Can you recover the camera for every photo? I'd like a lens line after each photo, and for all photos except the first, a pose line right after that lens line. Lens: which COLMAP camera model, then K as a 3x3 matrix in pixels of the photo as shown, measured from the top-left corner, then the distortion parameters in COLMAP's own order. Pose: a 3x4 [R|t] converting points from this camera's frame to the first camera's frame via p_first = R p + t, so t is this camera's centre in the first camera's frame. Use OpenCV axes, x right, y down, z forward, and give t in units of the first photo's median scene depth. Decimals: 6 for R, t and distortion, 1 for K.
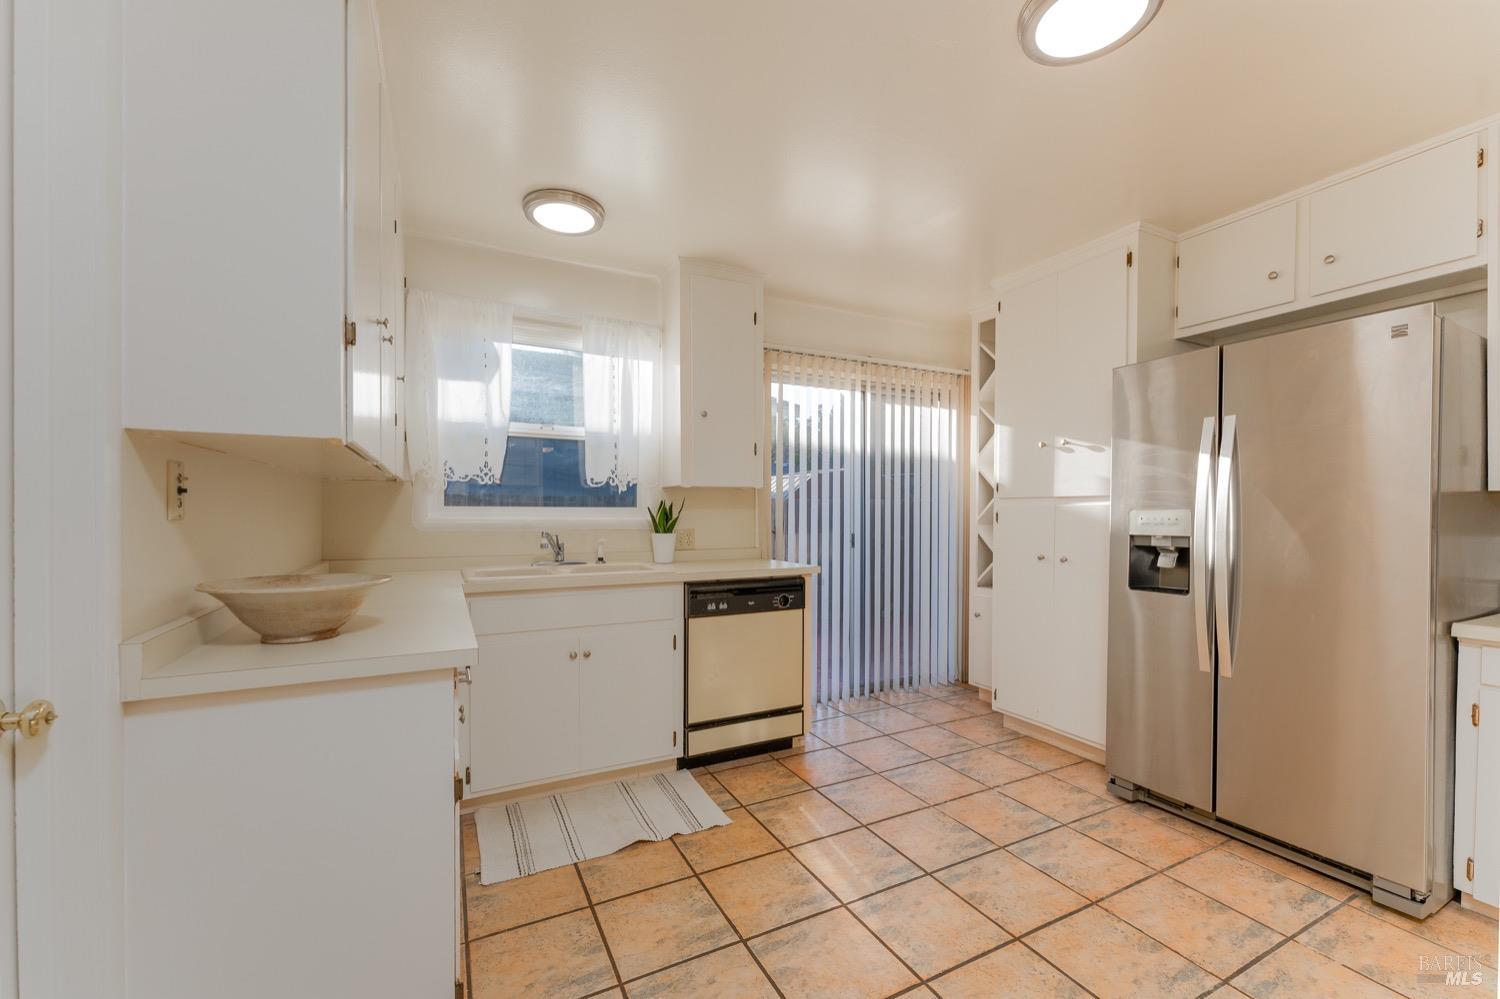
lens RADIAL K [[597.9, 0, 751.9], [0, 597.9, 525.1], [0, 0, 1]] dist [-0.000077, 0.000005]
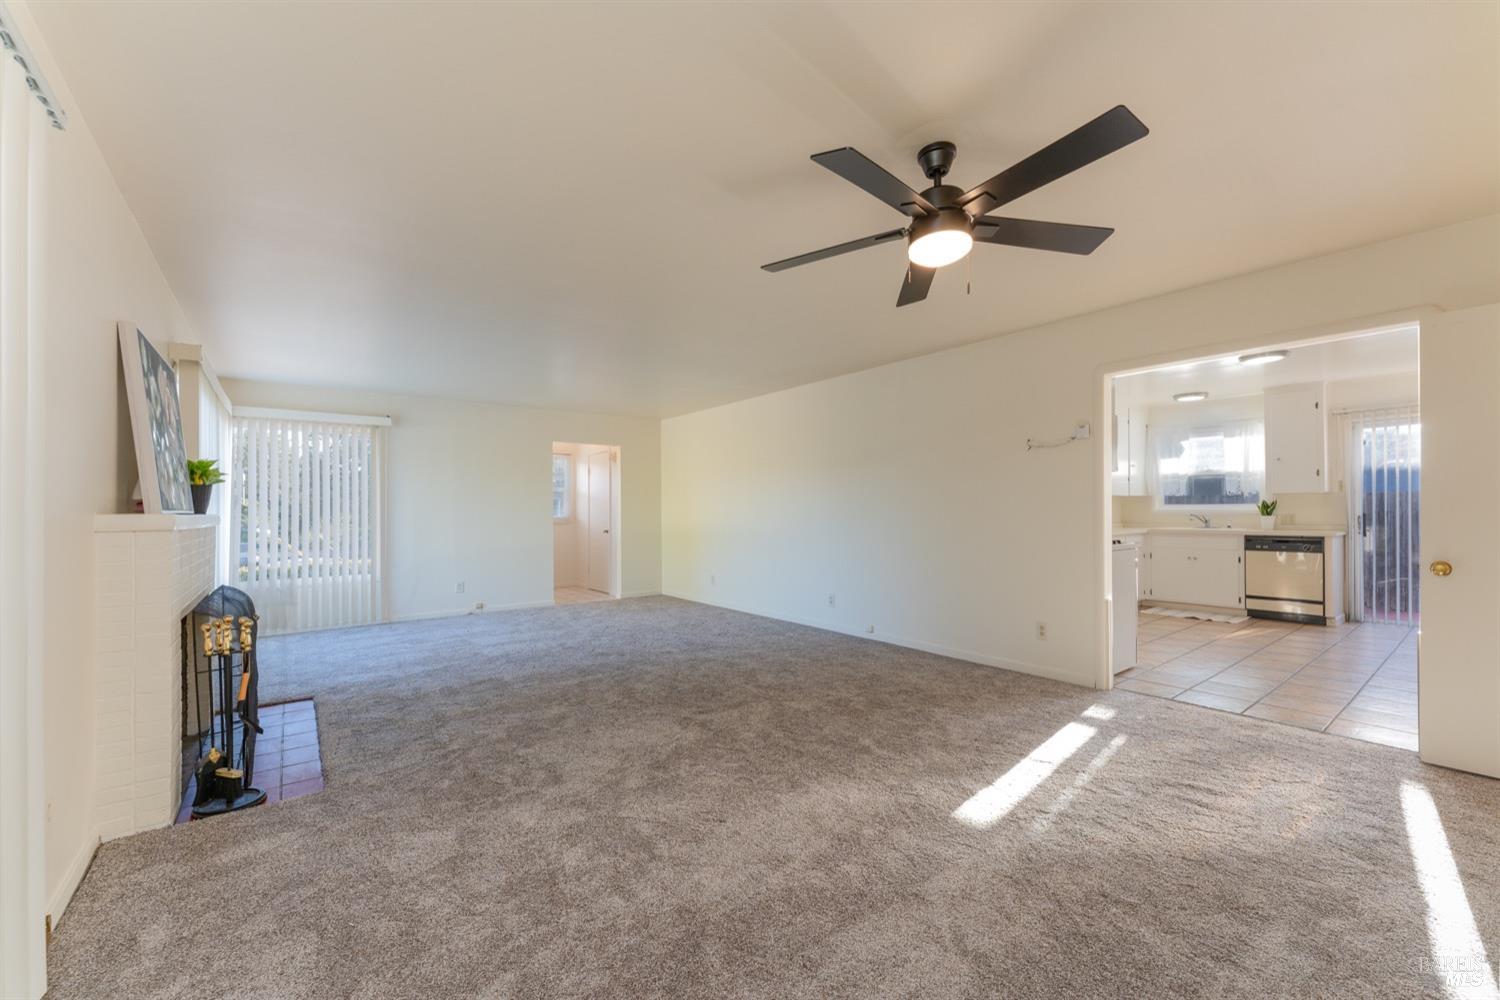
lens RADIAL K [[603.1, 0, 754.1], [0, 603.1, 508.2], [0, 0, 1]] dist [-0.000075, 0.000045]
pose [[0.189325, -0.006360, -0.981894, 1.725633], [-0.006173, 0.999952, -0.007667, 0.015732], [0.981895, 0.007513, 0.189277, -1.270165]]
